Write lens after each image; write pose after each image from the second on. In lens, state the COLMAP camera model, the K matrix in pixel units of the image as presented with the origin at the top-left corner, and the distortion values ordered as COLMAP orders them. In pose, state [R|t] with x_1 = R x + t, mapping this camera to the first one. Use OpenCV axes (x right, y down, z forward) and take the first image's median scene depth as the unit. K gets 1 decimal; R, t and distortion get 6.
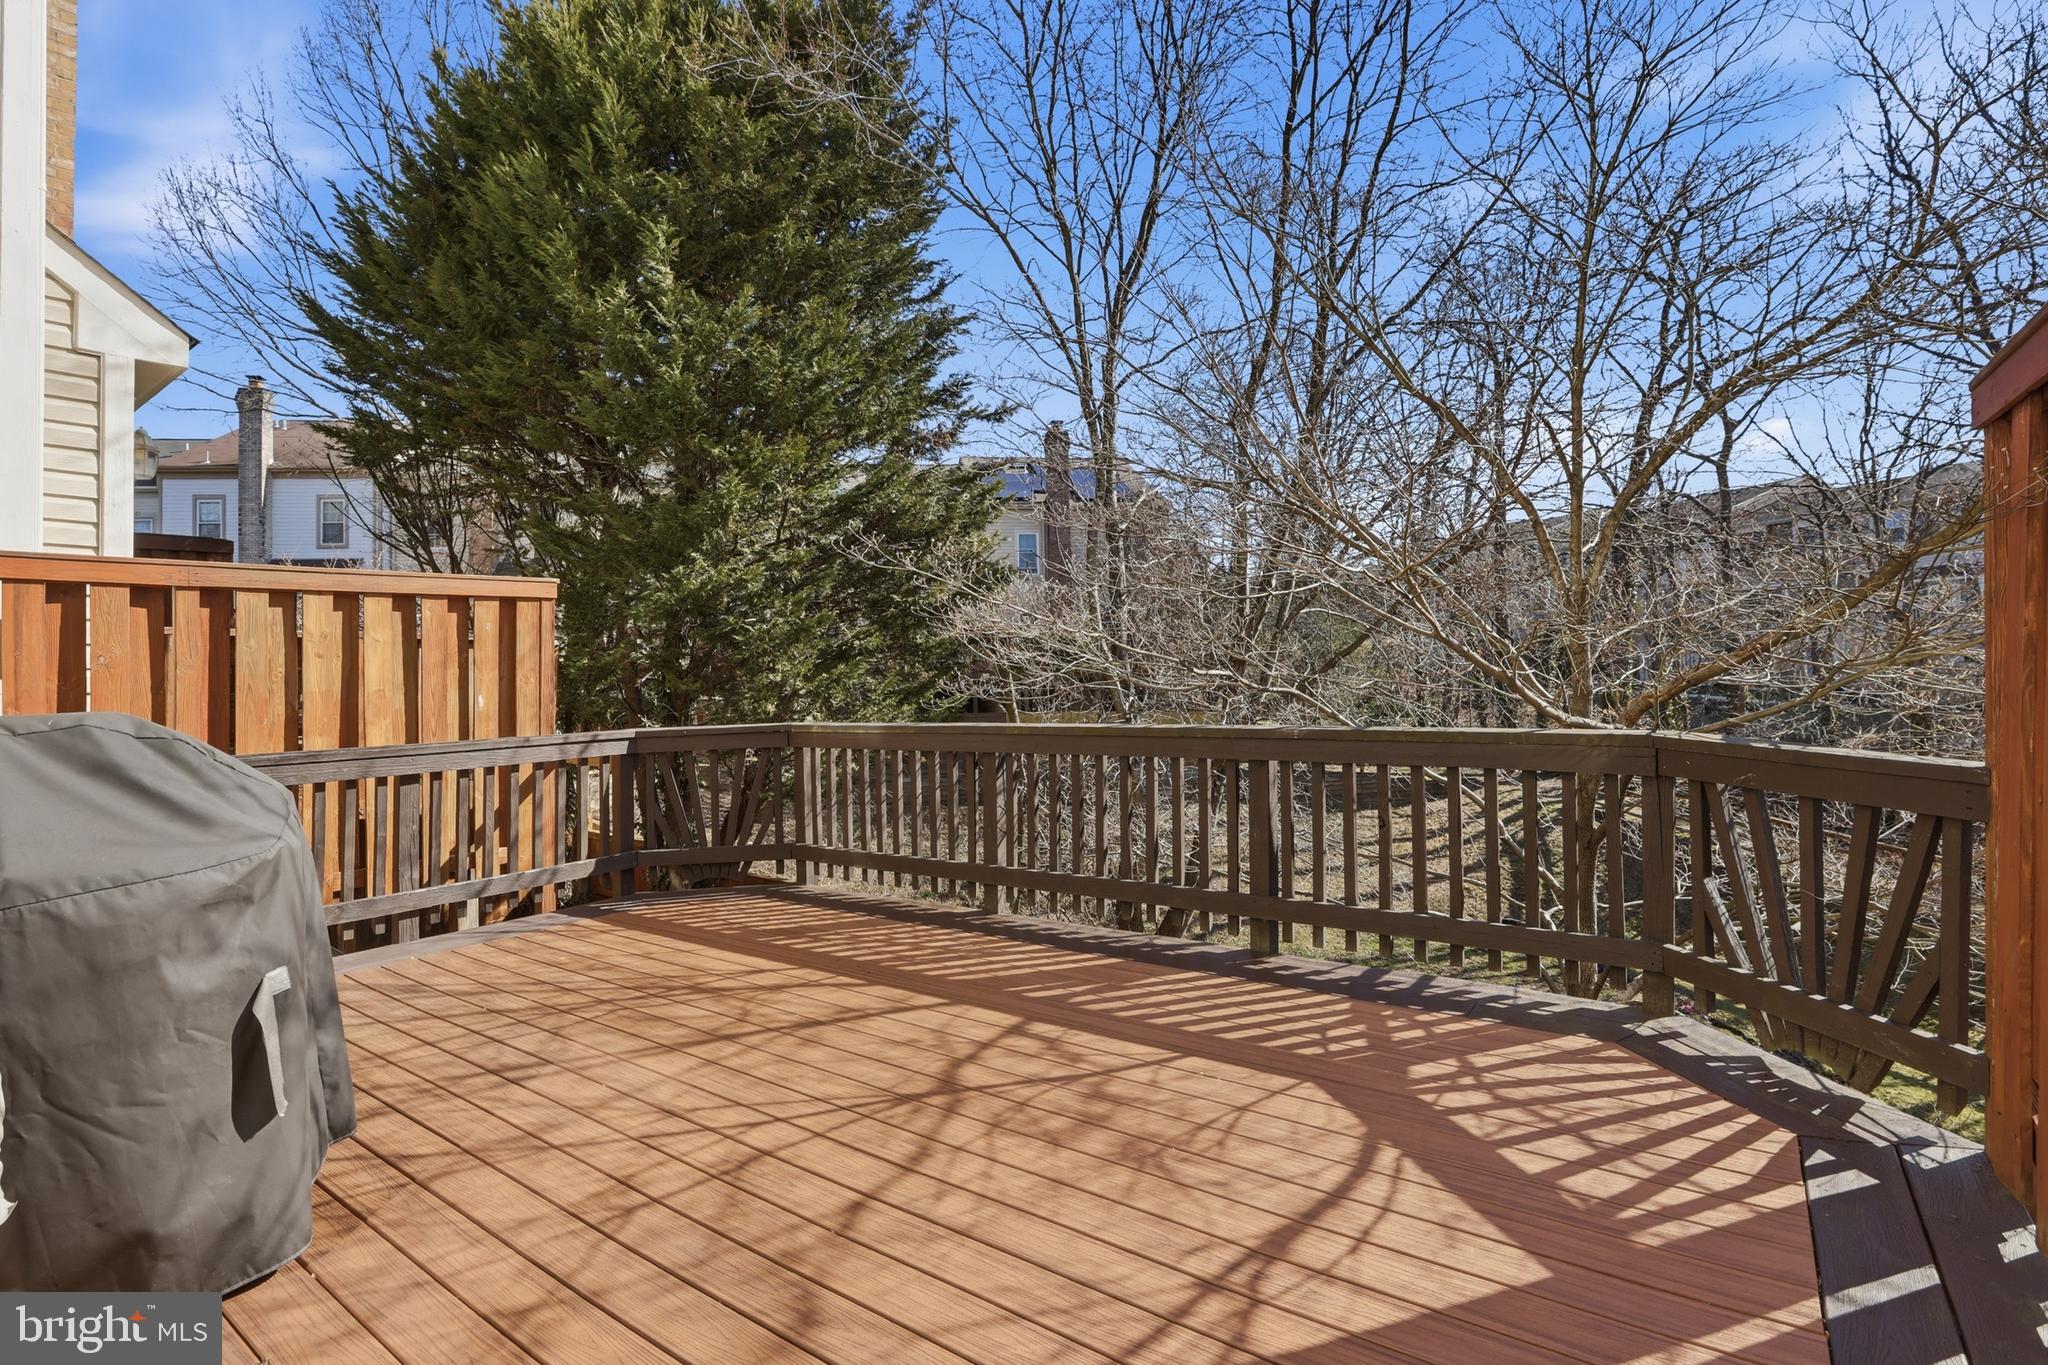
lens RADIAL K [[983.2, 0, 1024.0], [0, 983.2, 682.5], [0, 0, 1]] dist [-0.034577, 0.000009]
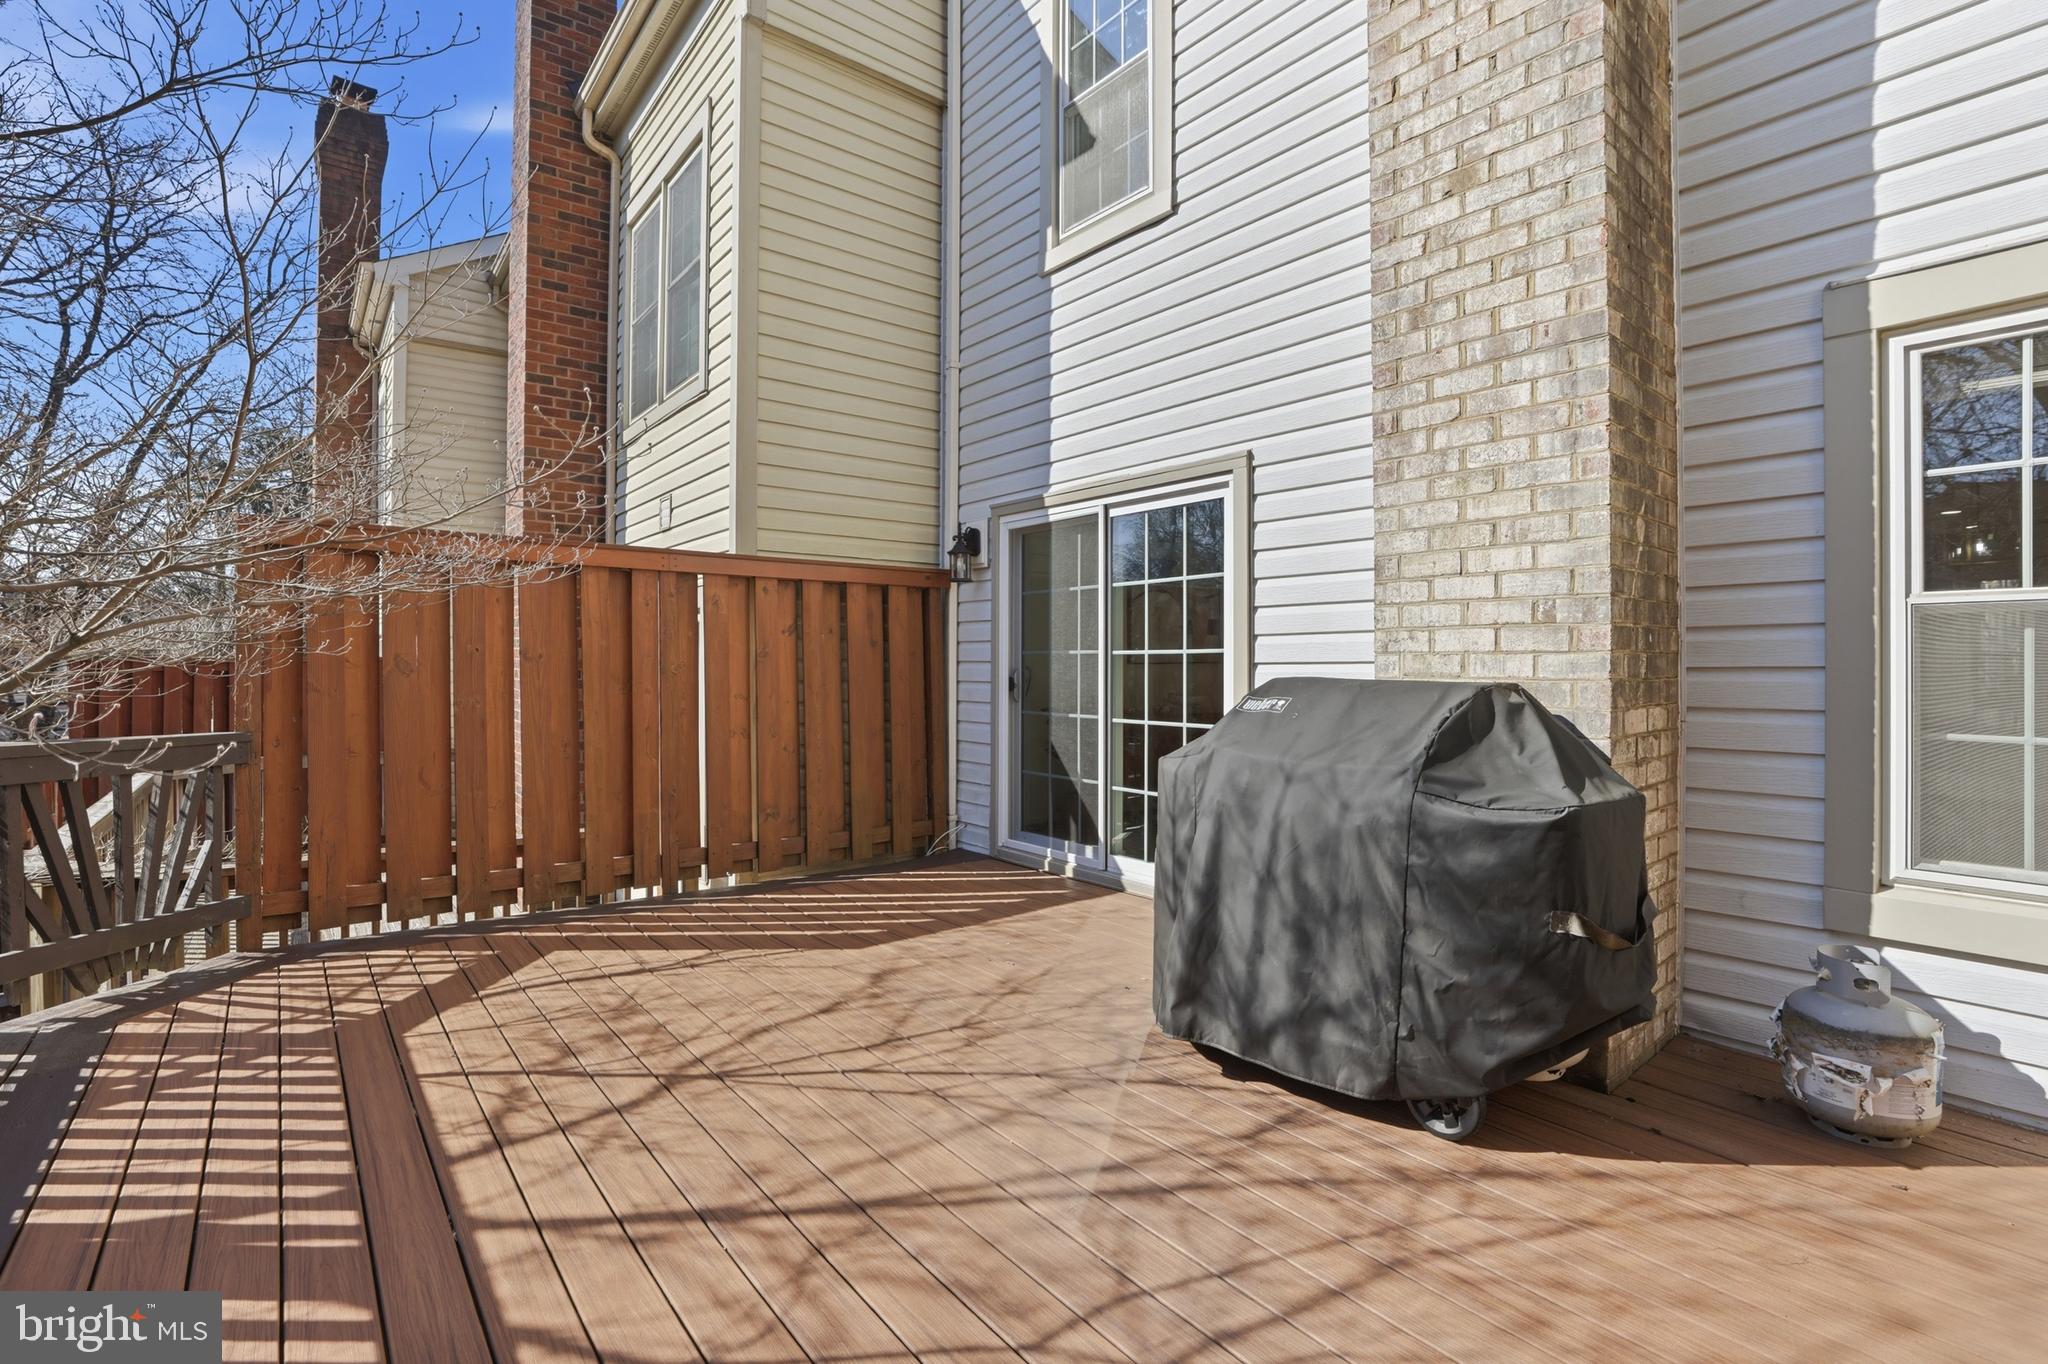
lens RADIAL K [[949.3, 0, 1042.3], [0, 949.3, 676.4], [0, 0, 1]] dist [-0.034804, 0.000023]
pose [[-0.968330, 0.019700, 0.248894, -0.622000], [0.025241, 0.999499, 0.019092, -0.007065], [-0.248393, 0.024770, -0.968343, 1.642023]]
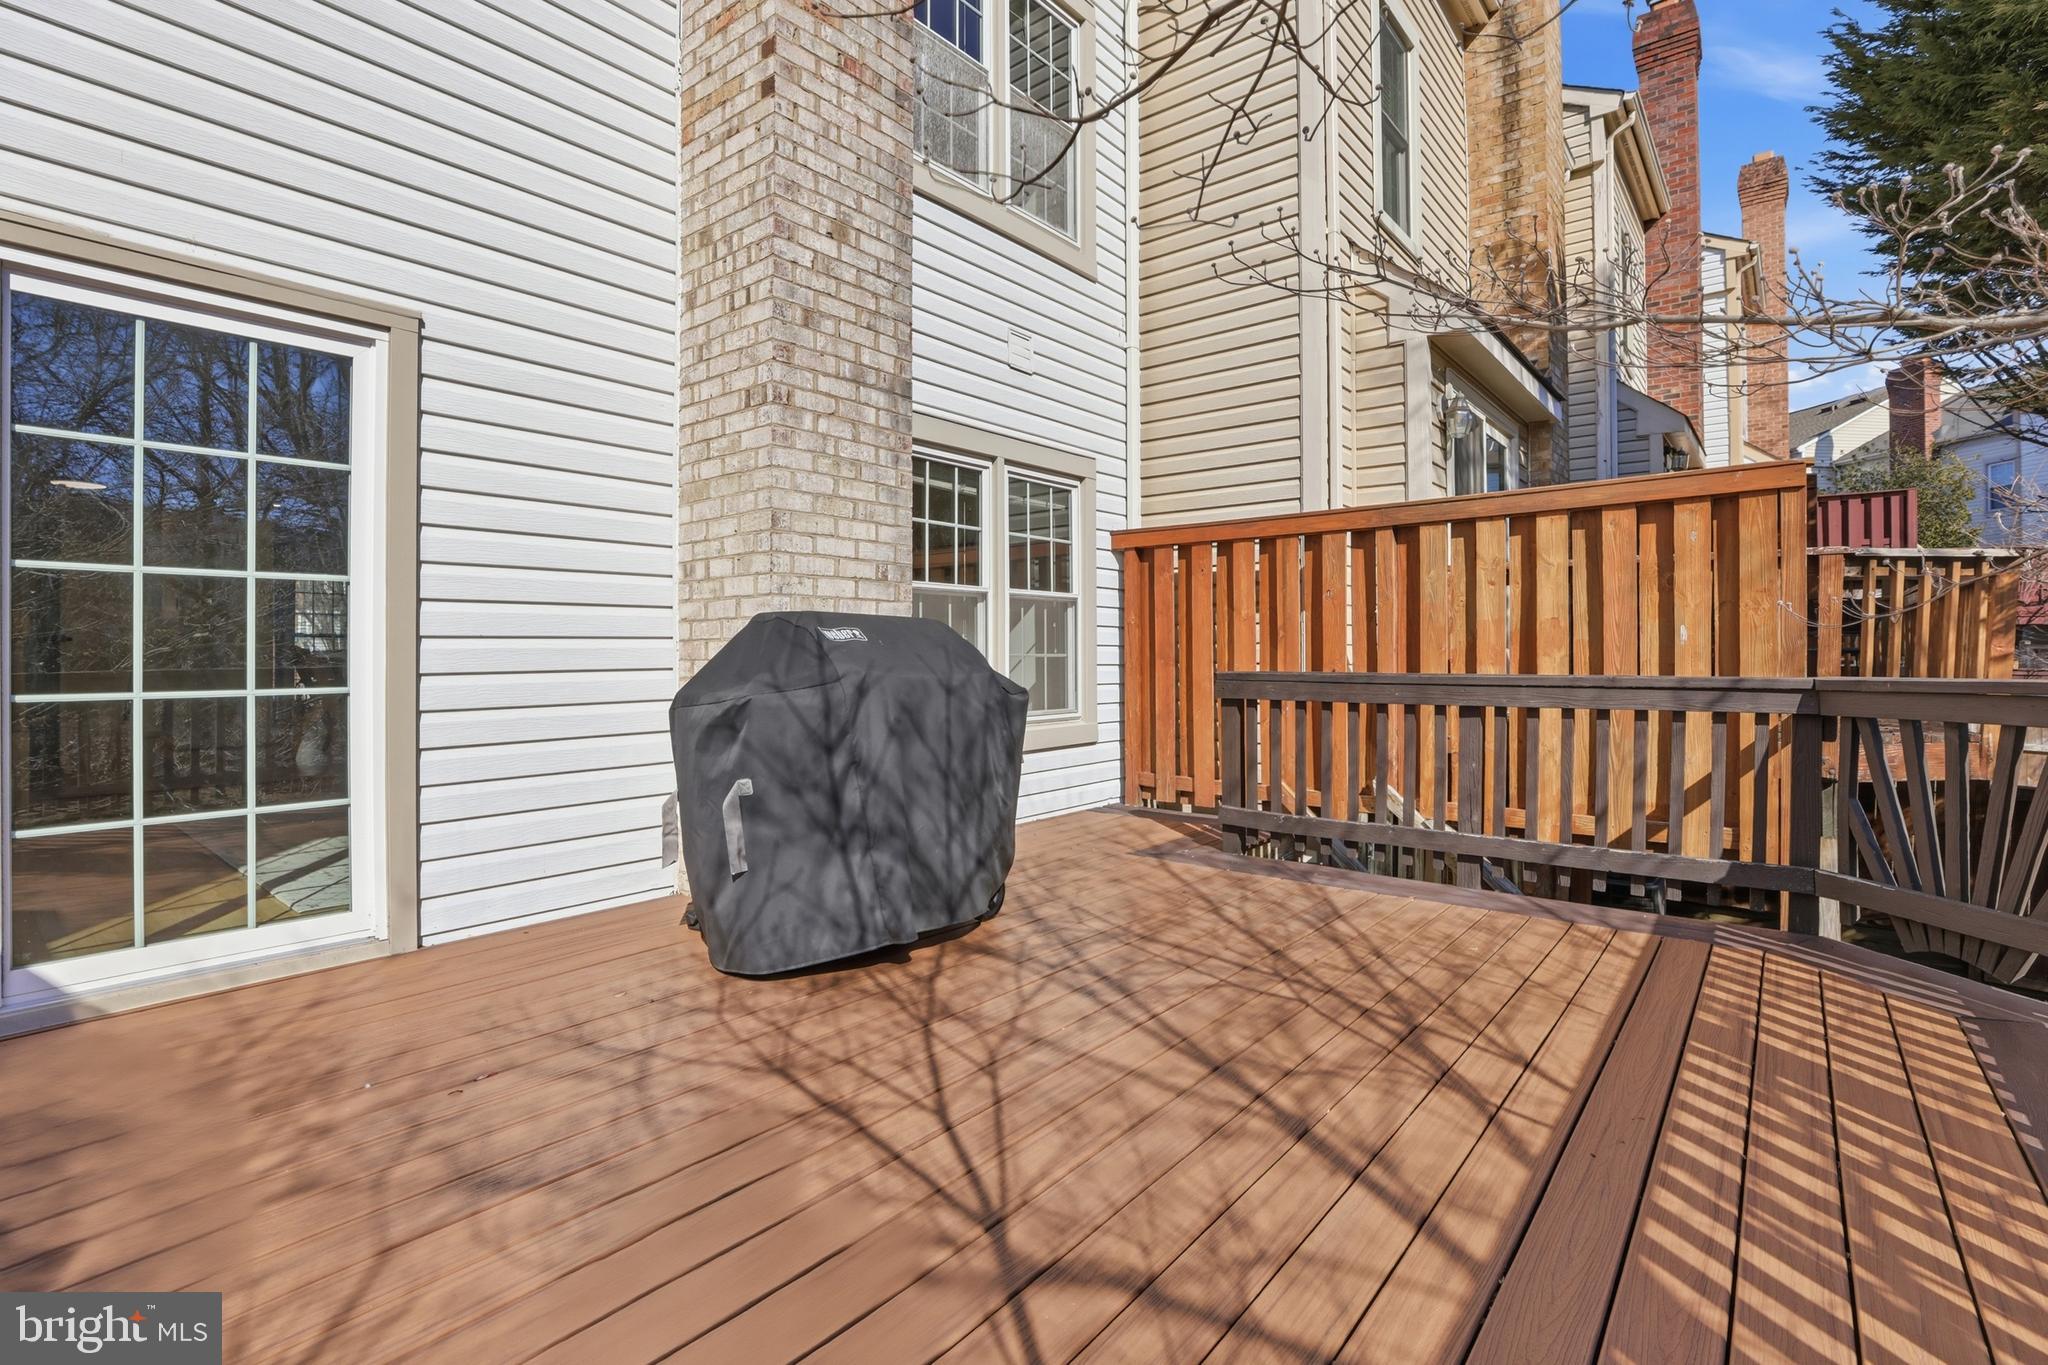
lens RADIAL K [[937.5, 0, 1008.8], [0, 937.5, 661.1], [0, 0, 1]] dist [-0.032355, 0.000522]
pose [[-0.067523, 0.031898, -0.997208, 0.399997], [-0.006265, 0.999456, 0.032394, 0.039287], [0.997698, 0.008435, -0.067287, 0.922036]]
